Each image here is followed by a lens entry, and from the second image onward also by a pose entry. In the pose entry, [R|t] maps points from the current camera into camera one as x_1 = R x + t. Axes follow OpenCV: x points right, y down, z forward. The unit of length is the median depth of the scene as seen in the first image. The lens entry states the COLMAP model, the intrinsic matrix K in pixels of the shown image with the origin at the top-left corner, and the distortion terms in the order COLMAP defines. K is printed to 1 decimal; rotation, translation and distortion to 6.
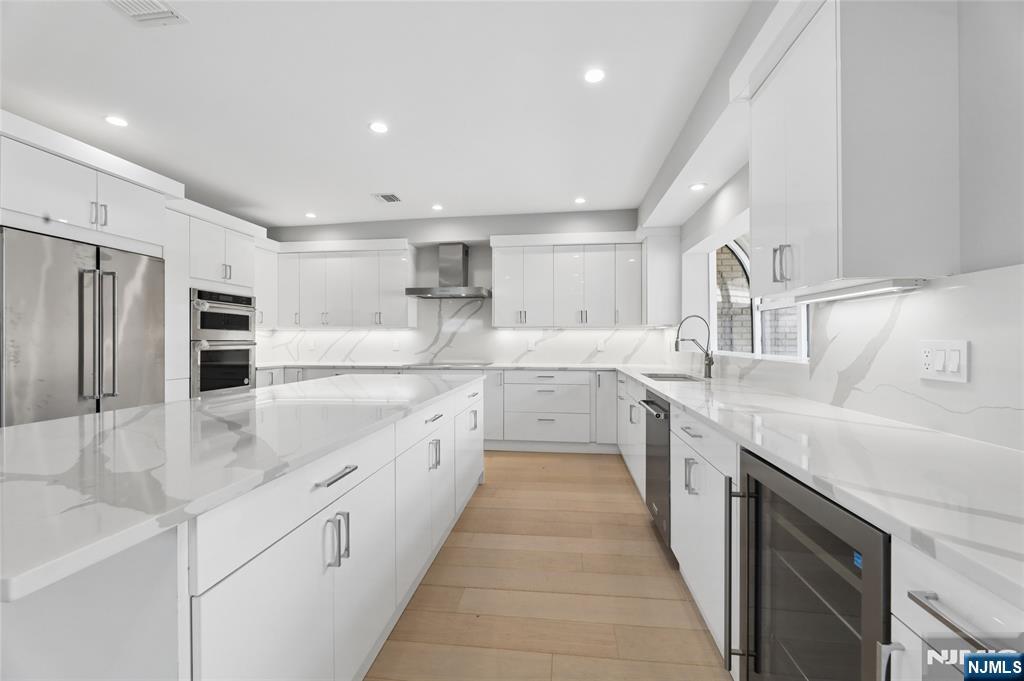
lens RADIAL K [[416.4, 0, 513.9], [0, 416.4, 340.3], [0, 0, 1]] dist [-0.001783, 0.000726]
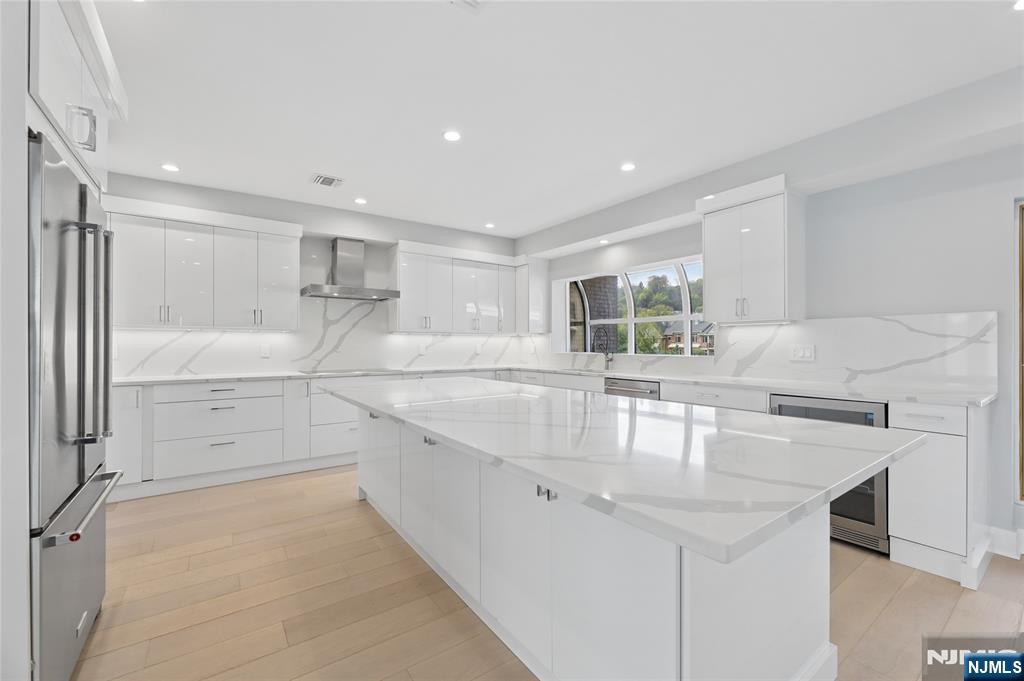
lens RADIAL K [[416.4, 0, 513.7], [0, 416.4, 343.5], [0, 0, 1]] dist [-0.001783, 0.000726]
pose [[0.733195, 0.002863, 0.680013, -0.581398], [0.000127, 0.999991, -0.004347, 0.000885], [-0.680019, 0.003274, 0.733187, 0.096892]]
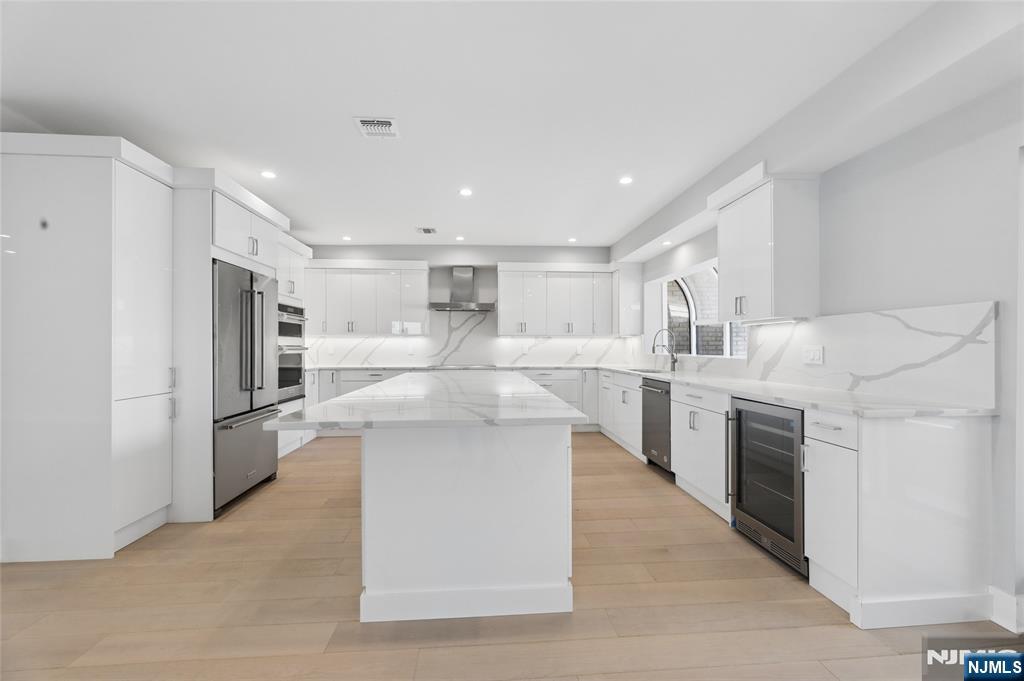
lens RADIAL K [[416.4, 0, 513.2], [0, 416.4, 347.1], [0, 0, 1]] dist [-0.001783, 0.000726]
pose [[0.979050, 0.000259, 0.203620, -0.290270], [-0.000591, 0.999999, 0.001572, 0.001443], [-0.203619, -0.001660, 0.979049, -0.249596]]
